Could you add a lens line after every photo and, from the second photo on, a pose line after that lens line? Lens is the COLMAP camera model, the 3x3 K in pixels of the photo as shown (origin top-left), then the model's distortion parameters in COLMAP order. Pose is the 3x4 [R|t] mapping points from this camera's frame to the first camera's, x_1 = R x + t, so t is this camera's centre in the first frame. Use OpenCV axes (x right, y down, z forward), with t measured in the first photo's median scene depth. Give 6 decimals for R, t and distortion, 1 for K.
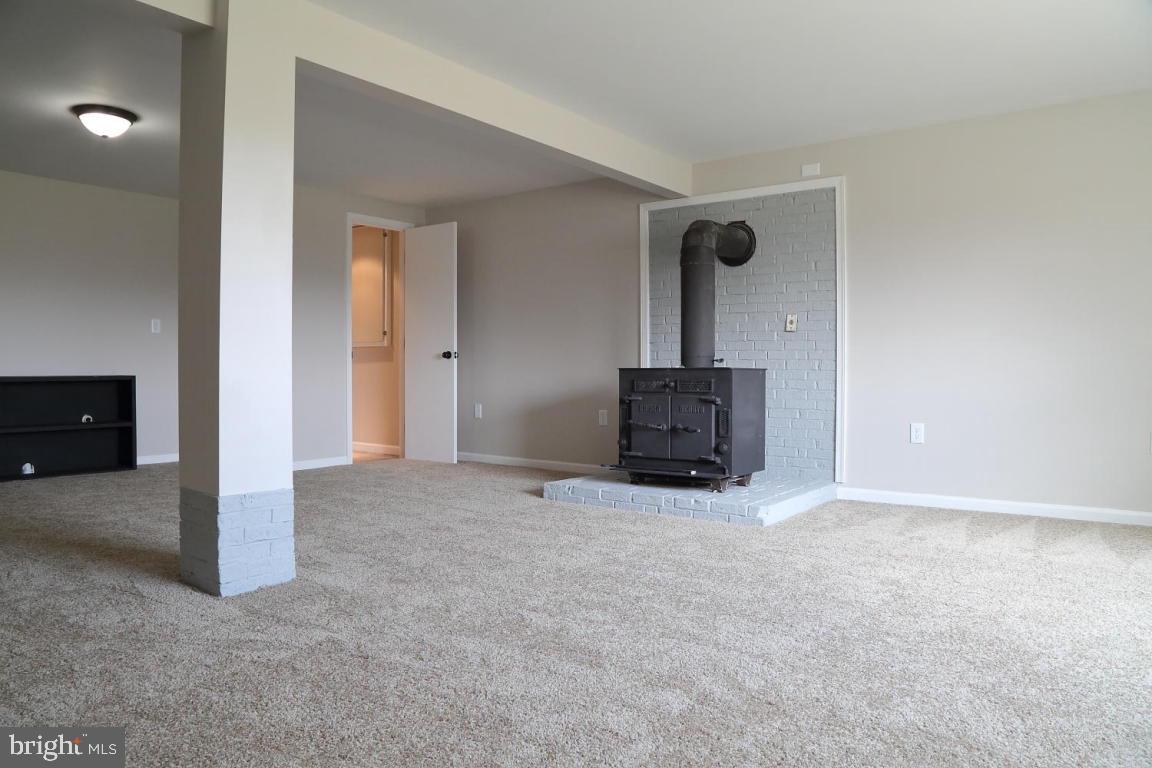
lens RADIAL K [[797.3, 0, 576.0], [0, 797.3, 384.0], [0, 0, 1]] dist [-0.125752, 0.075640]
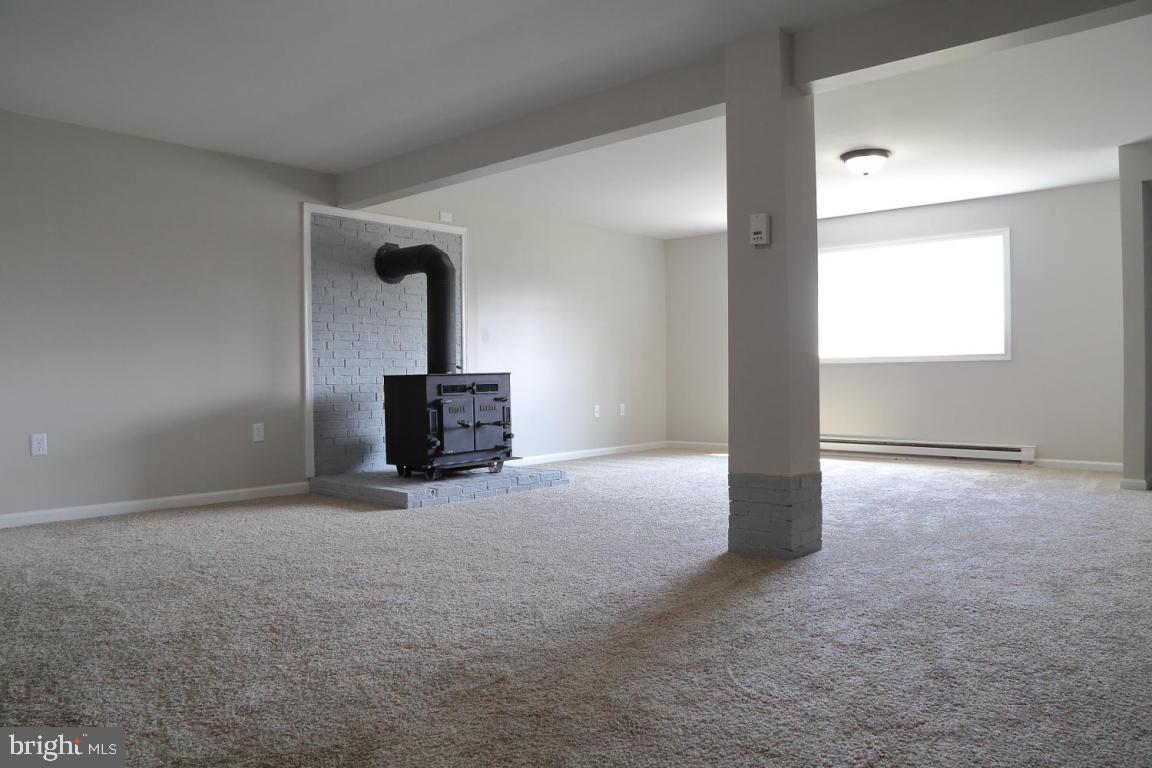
lens RADIAL K [[797.3, 0, 576.0], [0, 797.3, 384.0], [0, 0, 1]] dist [-0.125752, 0.075640]
pose [[0.081315, -0.017071, 0.996542, -0.820998], [0.022991, 0.999619, 0.015248, -0.015800], [-0.996423, 0.021672, 0.081677, 0.592957]]
